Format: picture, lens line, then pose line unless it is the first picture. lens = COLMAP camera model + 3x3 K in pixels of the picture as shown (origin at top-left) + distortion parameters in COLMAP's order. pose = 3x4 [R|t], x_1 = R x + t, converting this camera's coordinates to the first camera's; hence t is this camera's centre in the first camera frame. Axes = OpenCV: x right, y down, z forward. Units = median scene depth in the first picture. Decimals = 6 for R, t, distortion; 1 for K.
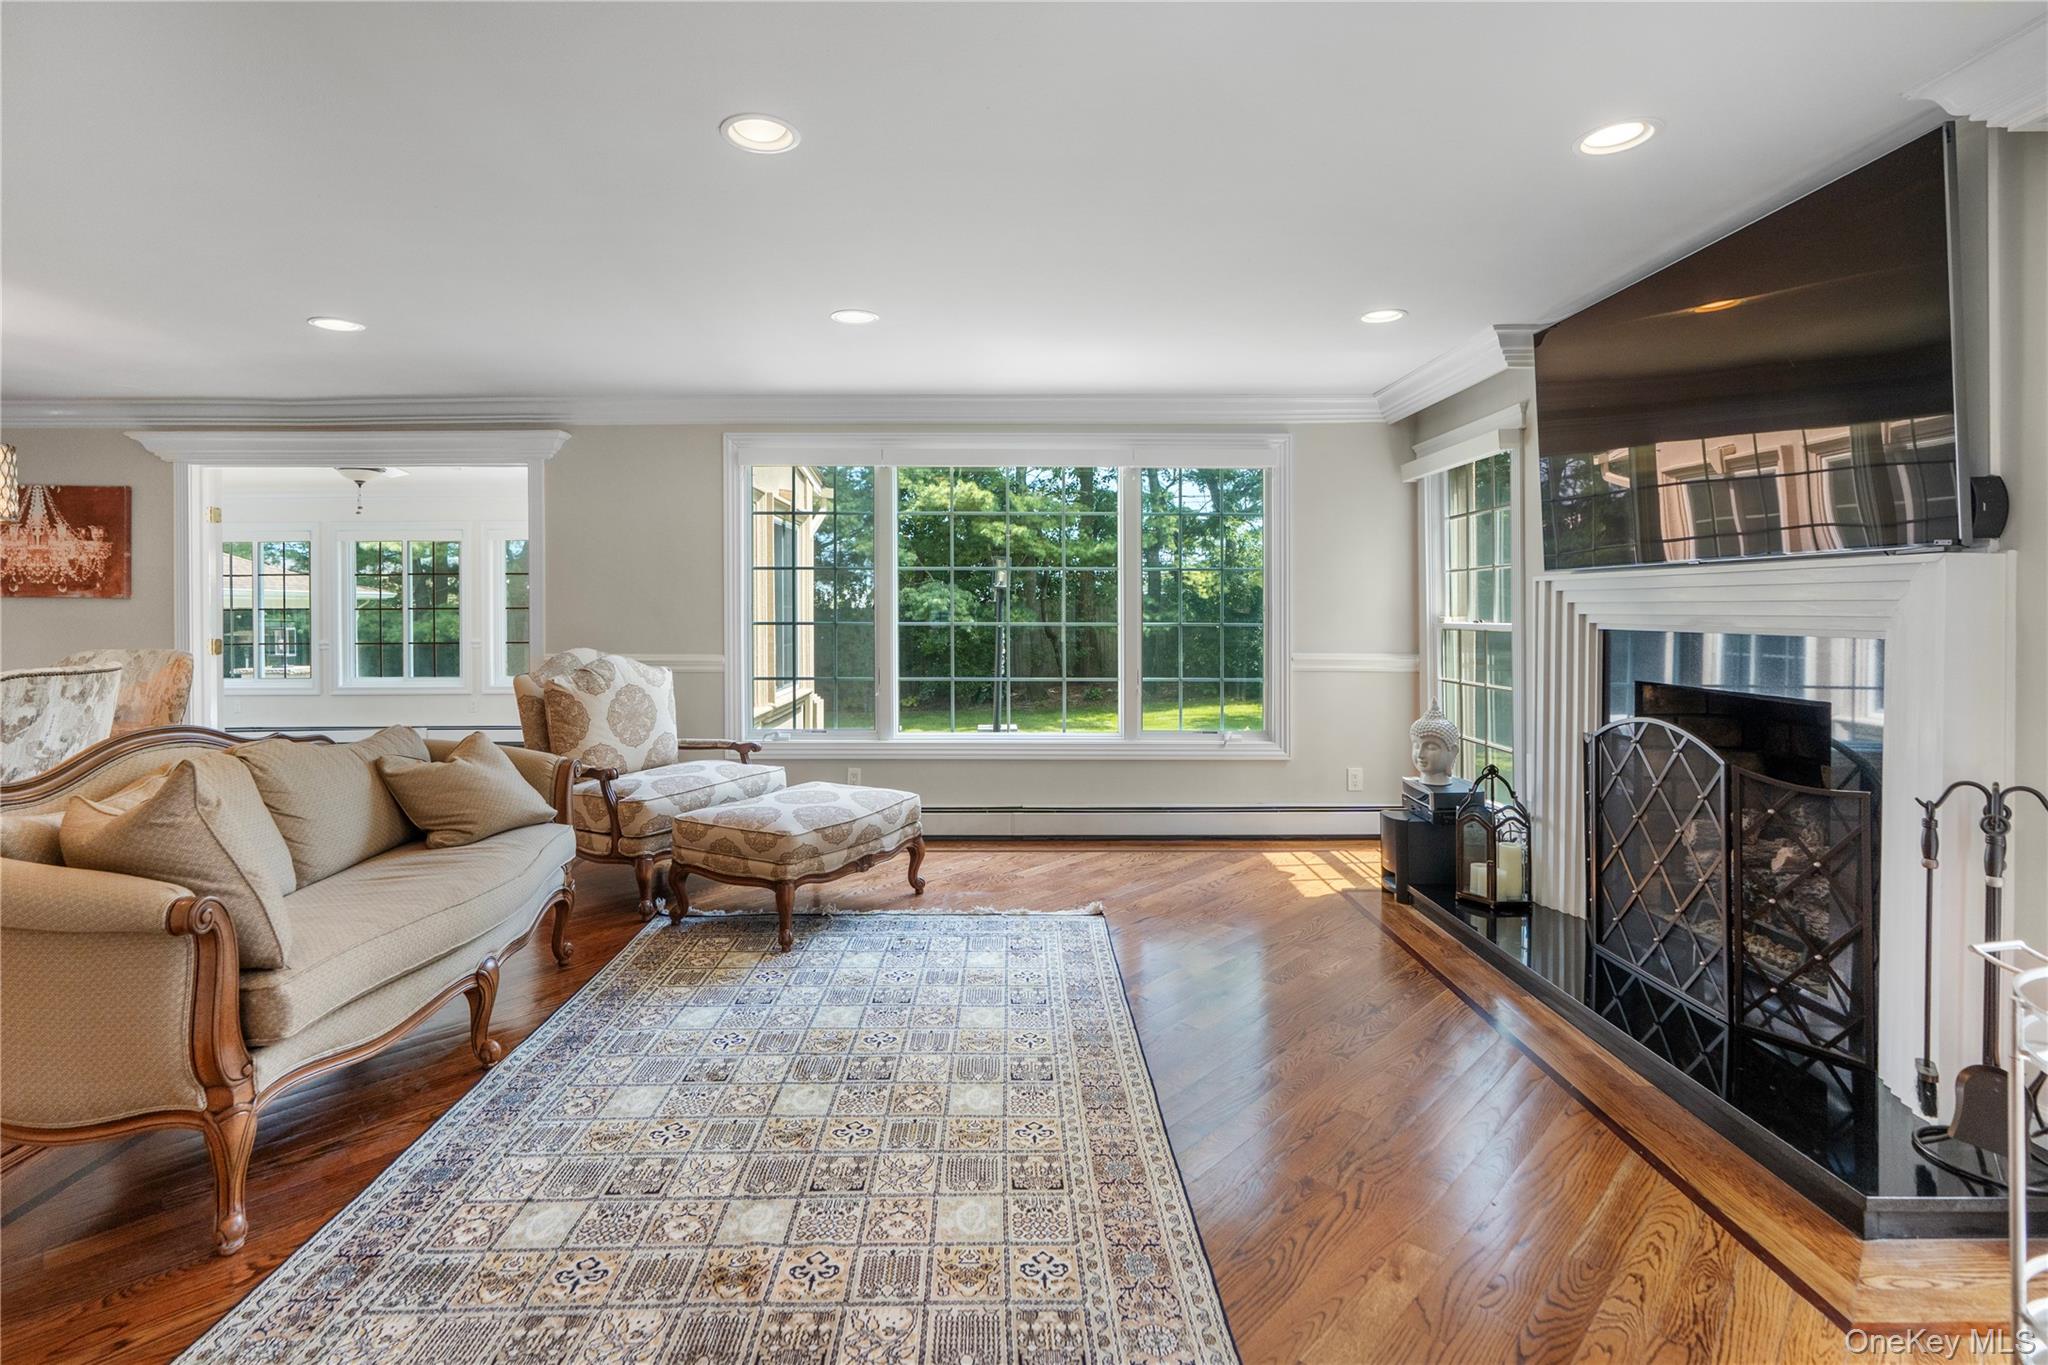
lens RADIAL K [[944.0, 0, 987.3], [0, 944.0, 604.0], [0, 0, 1]] dist [0.005654, 0.001433]
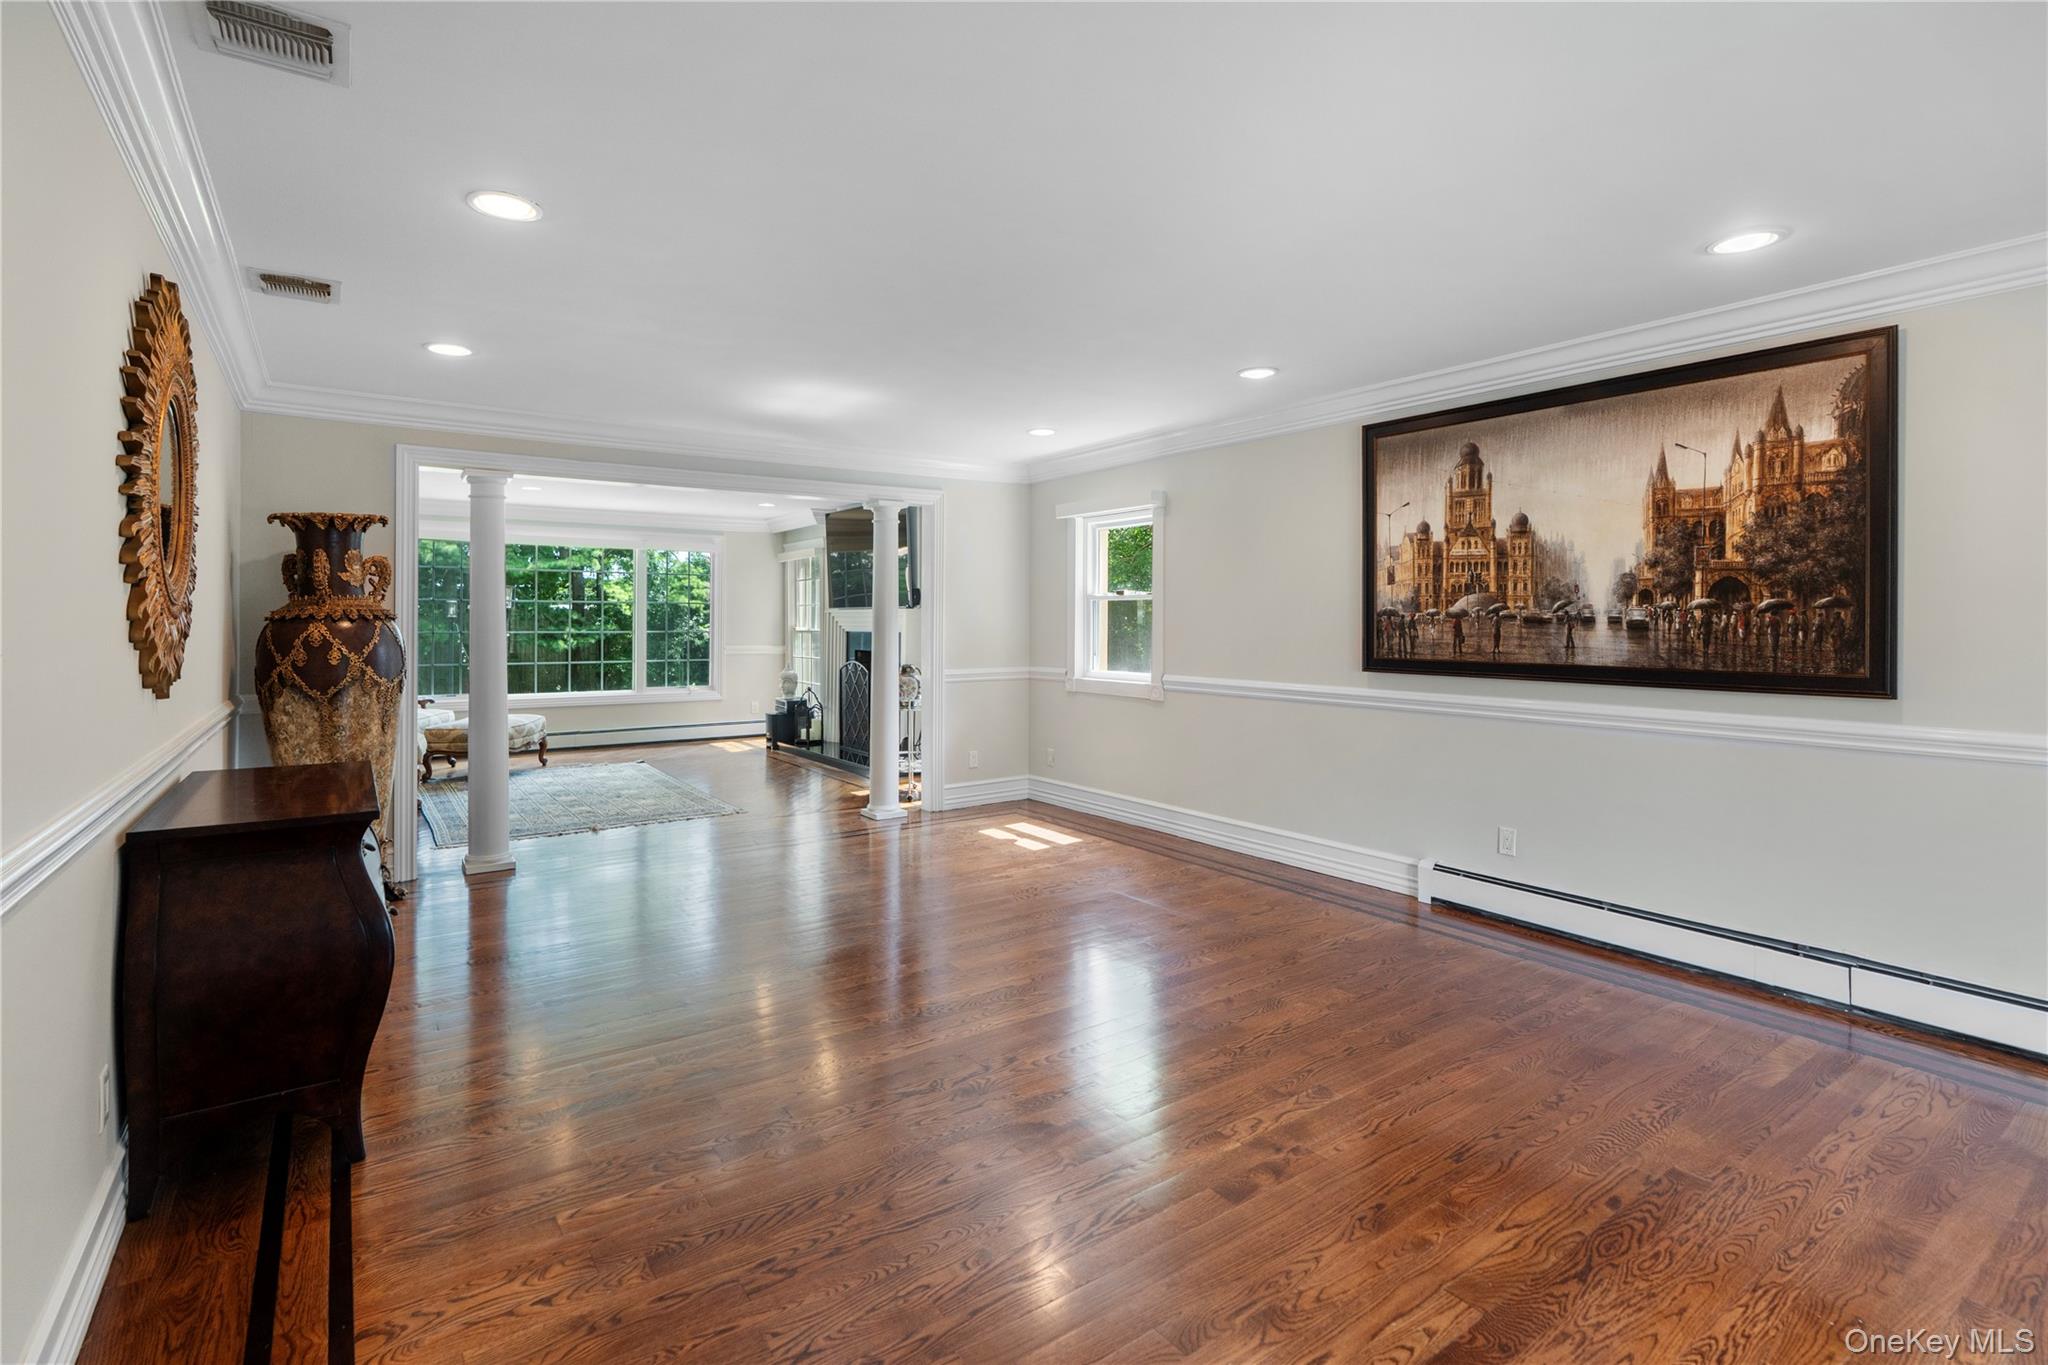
lens RADIAL K [[944.0, 0, 974.1], [0, 944.0, 617.1], [0, 0, 1]] dist [0.005654, 0.001433]
pose [[0.827847, 0.001733, 0.560951, -0.460974], [0.000203, 0.999994, -0.003390, -0.003082], [-0.560954, 0.002920, 0.827842, -1.202312]]
